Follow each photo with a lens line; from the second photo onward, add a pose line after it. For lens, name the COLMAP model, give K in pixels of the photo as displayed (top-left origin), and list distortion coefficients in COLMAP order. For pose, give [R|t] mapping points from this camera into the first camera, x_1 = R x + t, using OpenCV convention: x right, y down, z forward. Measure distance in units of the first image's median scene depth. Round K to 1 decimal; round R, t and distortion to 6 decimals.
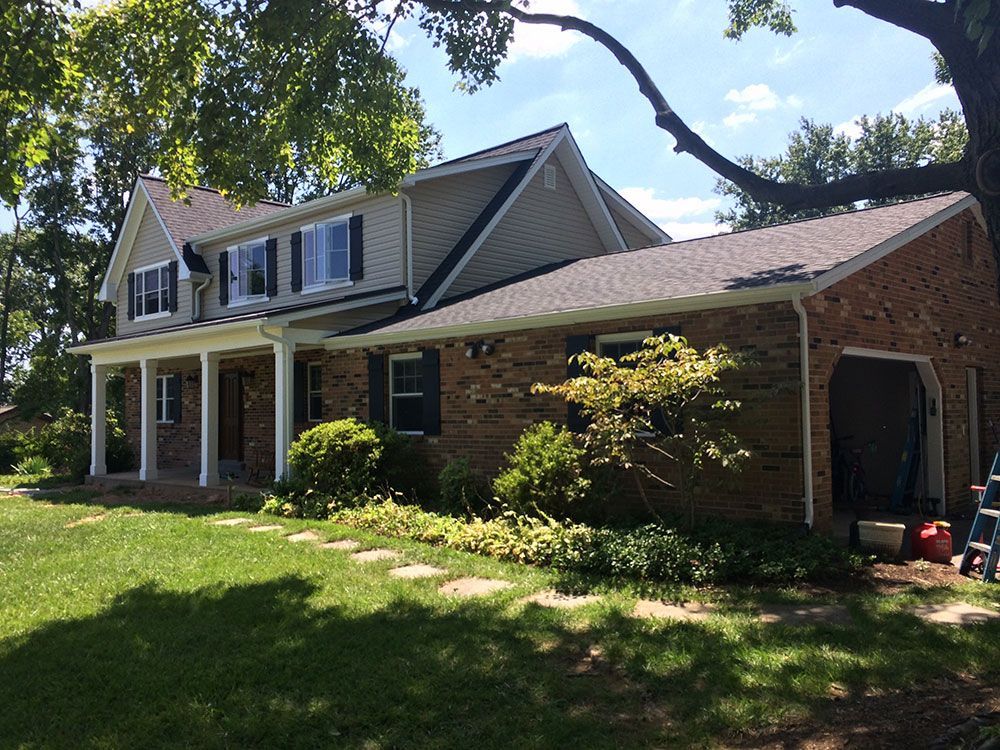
lens RADIAL K [[850.8, 0, 500.0], [0, 850.8, 375.0], [0, 0, 1]] dist [0.038892, -0.010908]
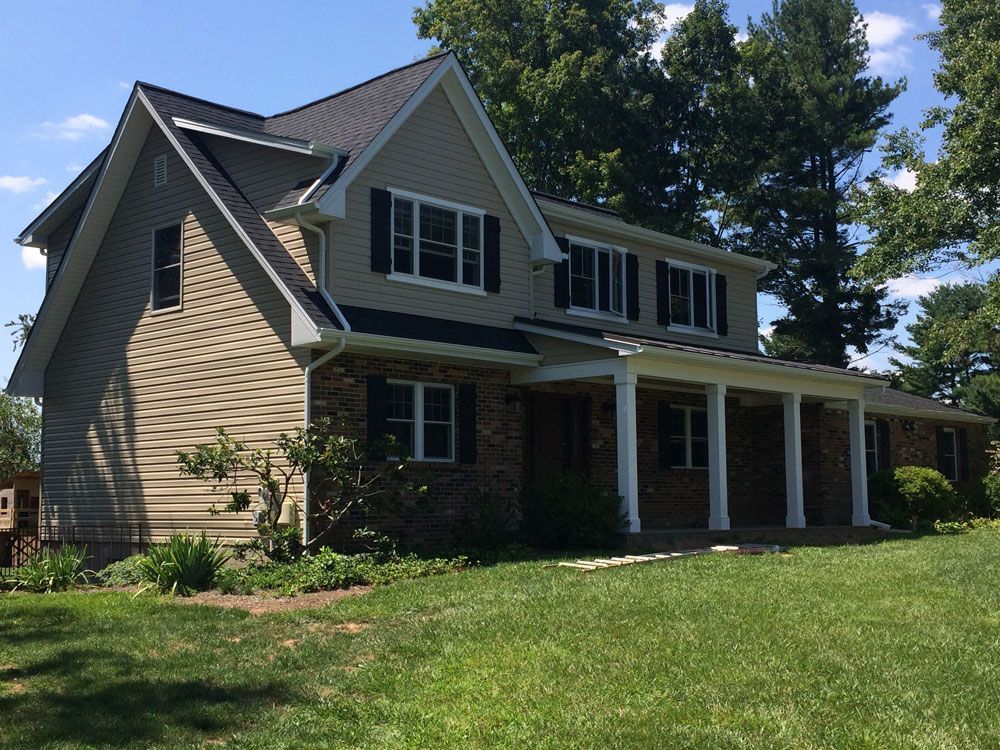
lens RADIAL K [[1277.9, 0, 500.0], [0, 1277.9, 375.0], [0, 0, 1]] dist [0.002676, 0.007309]
pose [[-0.003193, 0.115661, 0.993284, -1.594569], [-0.038882, 0.992523, -0.115697, 0.120403], [-0.999239, -0.038990, 0.001328, 1.172205]]
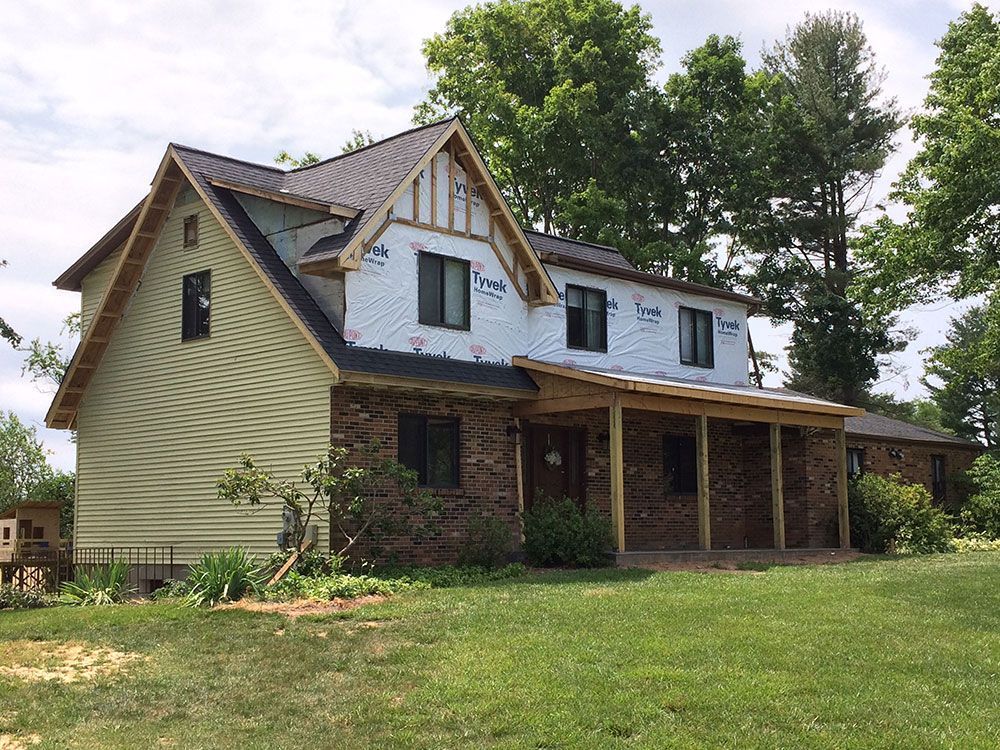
lens RADIAL K [[1347.4, 0, 500.0], [0, 1347.4, 375.0], [0, 0, 1]] dist [0.017648, 0.027188]
pose [[0.007862, 0.132918, 0.991096, -1.764033], [-0.036998, 0.990487, -0.132543, 0.129469], [-0.999284, -0.035626, 0.012705, 1.159980]]
